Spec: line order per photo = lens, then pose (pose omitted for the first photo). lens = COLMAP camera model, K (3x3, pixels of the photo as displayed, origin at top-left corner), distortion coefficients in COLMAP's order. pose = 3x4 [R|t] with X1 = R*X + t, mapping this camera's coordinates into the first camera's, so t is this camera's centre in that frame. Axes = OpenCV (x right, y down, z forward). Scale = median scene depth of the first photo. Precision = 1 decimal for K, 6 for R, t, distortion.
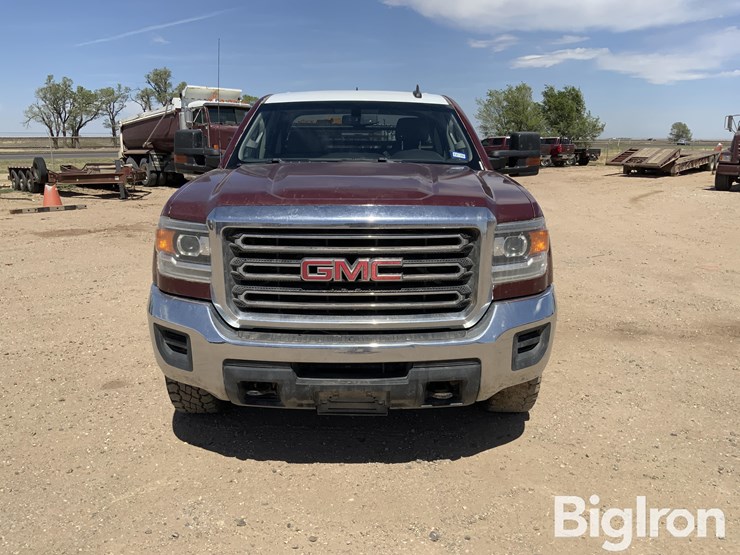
lens RADIAL K [[632.6, 0, 369.7], [0, 632.6, 266.4], [0, 0, 1]] dist [0.078762, -0.182376]
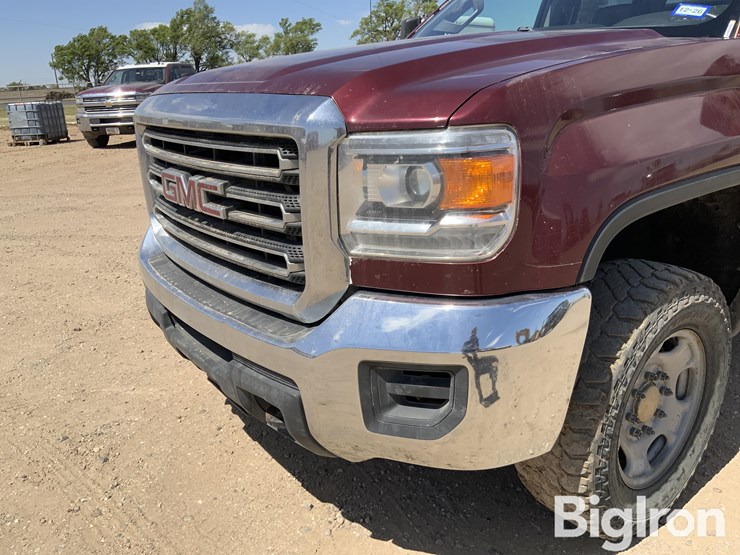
lens RADIAL K [[632.6, 0, 369.7], [0, 632.6, 266.4], [0, 0, 1]] dist [0.078762, -0.182376]
pose [[0.585288, 0.206662, -0.784047, 0.492572], [-0.113770, 0.978339, 0.172945, -0.043061], [0.802804, -0.012022, 0.596122, 0.578955]]
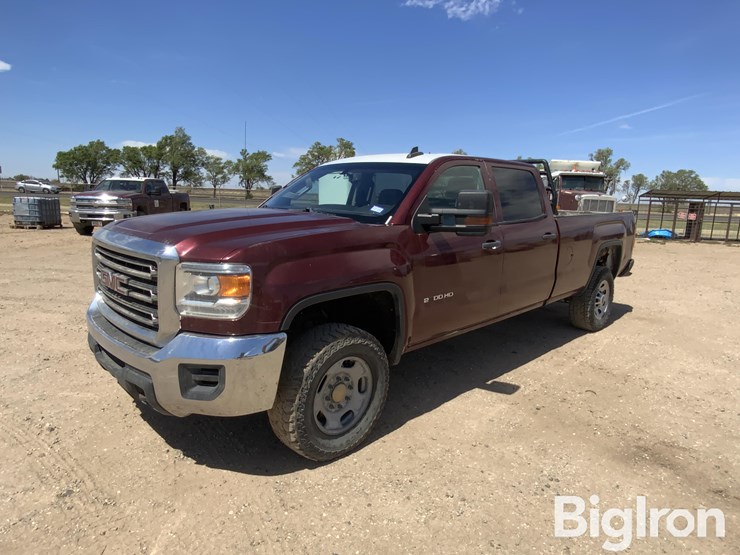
lens RADIAL K [[467.4, 0, 377.6], [0, 467.4, 274.7], [0, 0, 1]] dist [0.041947, -0.052291]
pose [[0.696855, 0.143203, -0.702771, 0.823069], [-0.174729, 0.984238, 0.027299, -0.102390], [0.695603, 0.103771, 0.710893, 0.526652]]
